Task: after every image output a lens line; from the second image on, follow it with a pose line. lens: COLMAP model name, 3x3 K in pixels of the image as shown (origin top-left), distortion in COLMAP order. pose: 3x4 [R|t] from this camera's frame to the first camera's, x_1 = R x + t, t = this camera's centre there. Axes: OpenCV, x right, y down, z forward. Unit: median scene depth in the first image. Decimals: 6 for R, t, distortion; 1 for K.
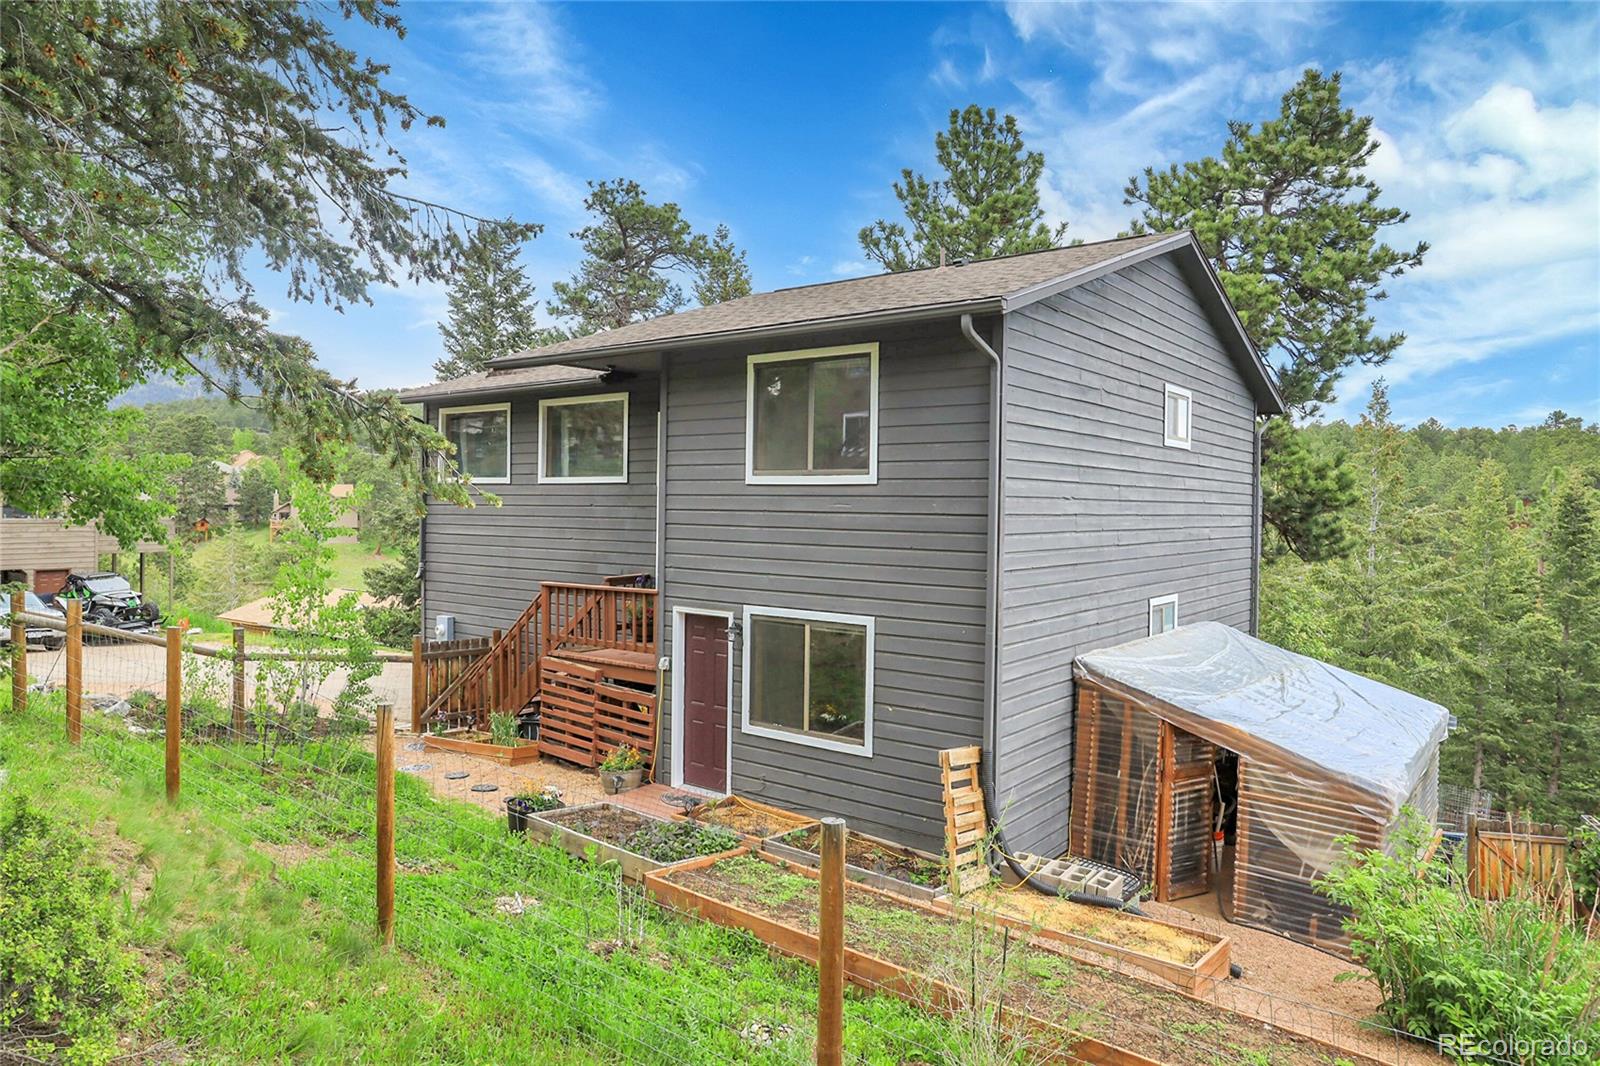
lens RADIAL K [[991.4, 0, 800.3], [0, 991.4, 531.7], [0, 0, 1]] dist [-0.008411, 0.006677]
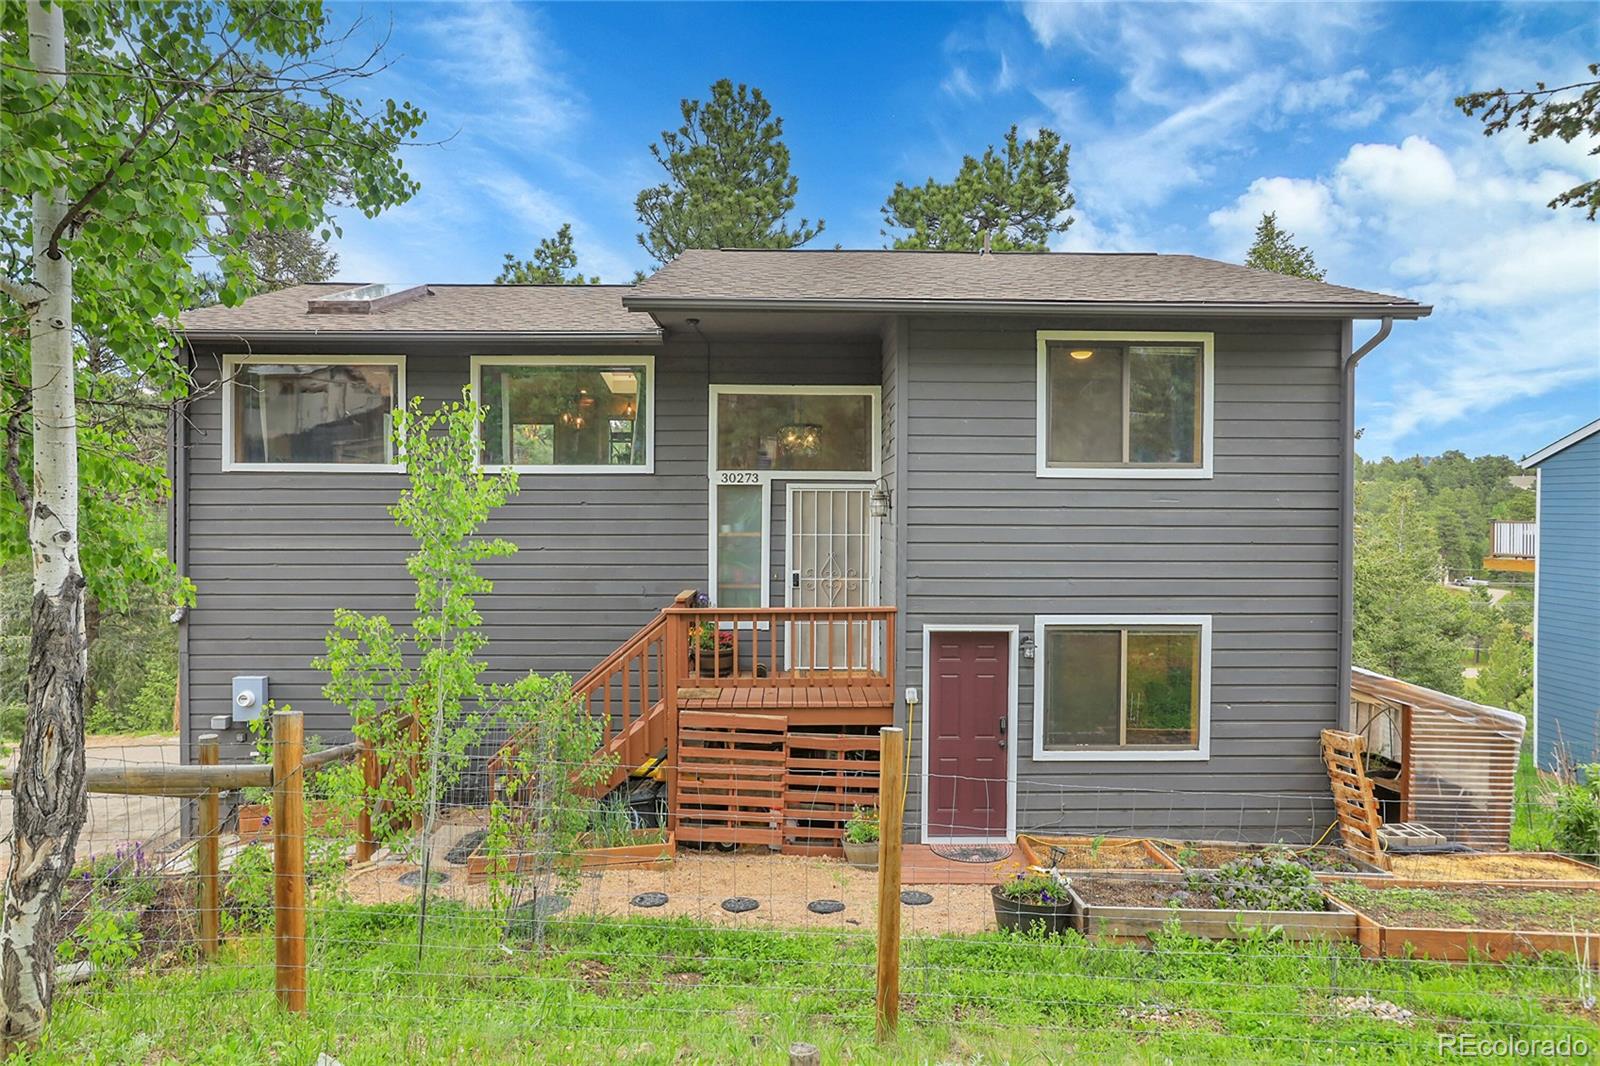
lens RADIAL K [[991.4, 0, 797.0], [0, 991.4, 523.8], [0, 0, 1]] dist [-0.008411, 0.006677]
pose [[0.789355, -0.022299, 0.613532, -0.795408], [0.023076, 0.999712, 0.006646, -0.018376], [-0.613503, 0.008912, 0.789642, 0.459024]]
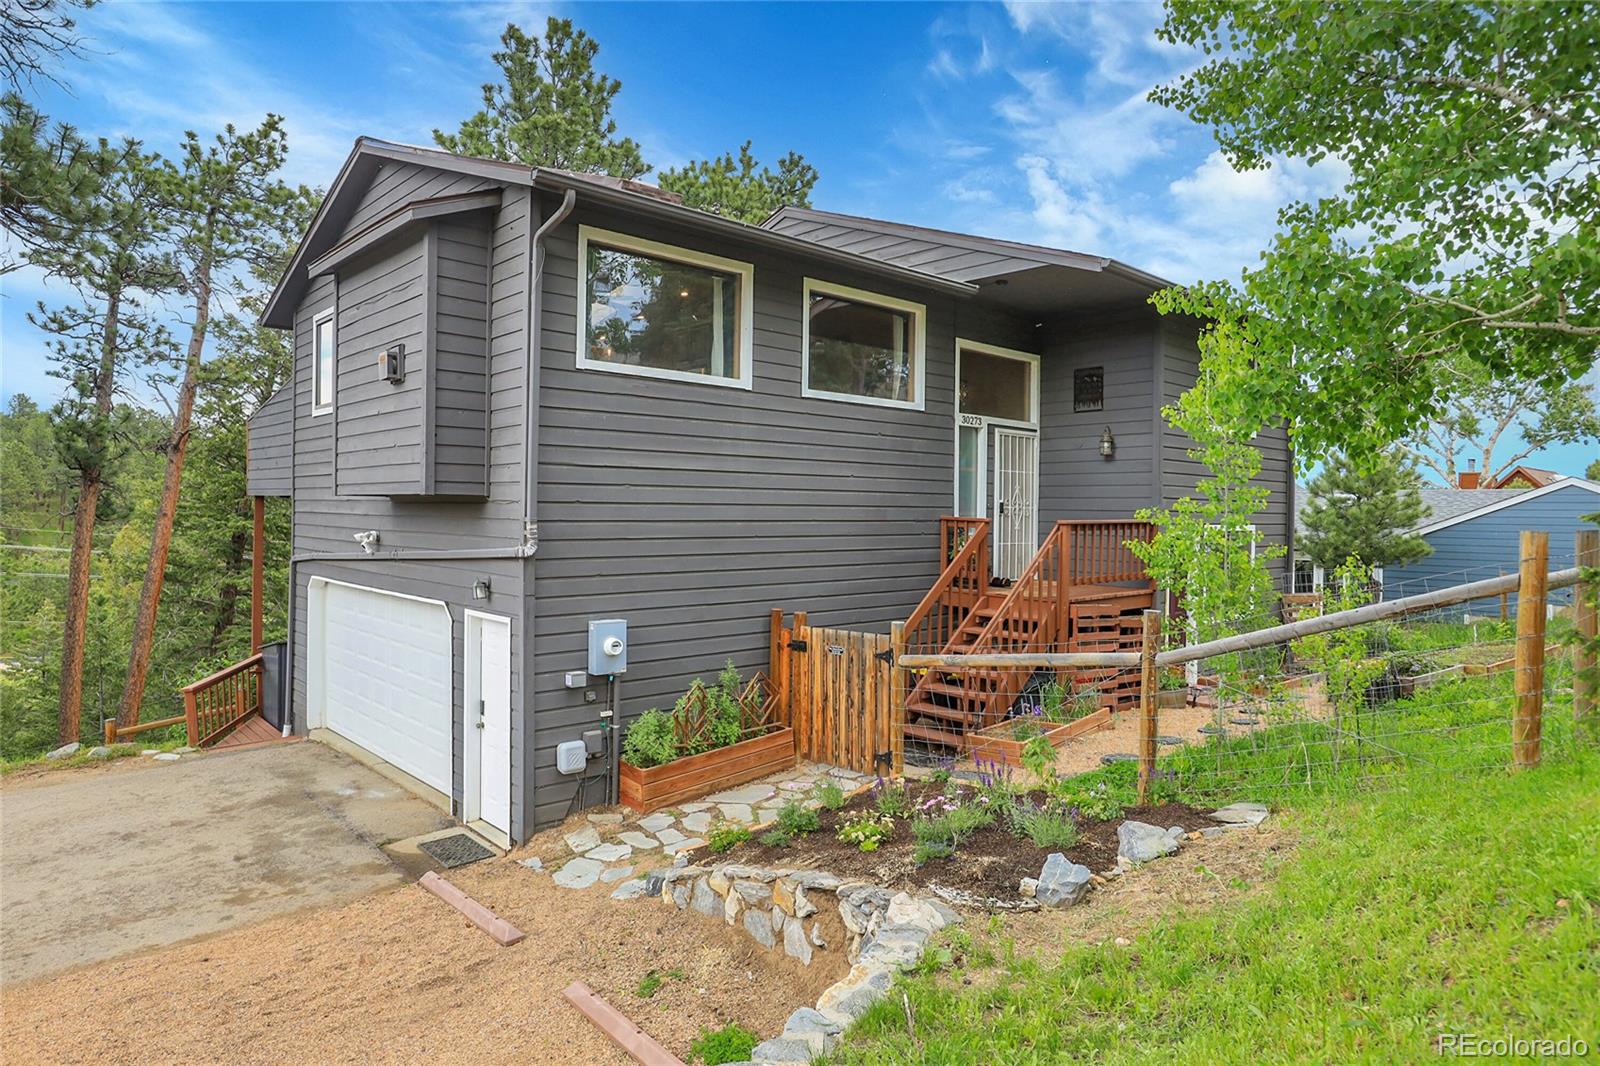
lens RADIAL K [[954.1, 0, 801.5], [0, 954.1, 520.2], [0, 0, 1]] dist [-0.006224, 0.005893]
pose [[0.173587, -0.019905, 0.984617, -1.424871], [0.016863, 0.999709, 0.017238, 0.040252], [-0.984674, 0.013611, 0.173872, 1.359696]]
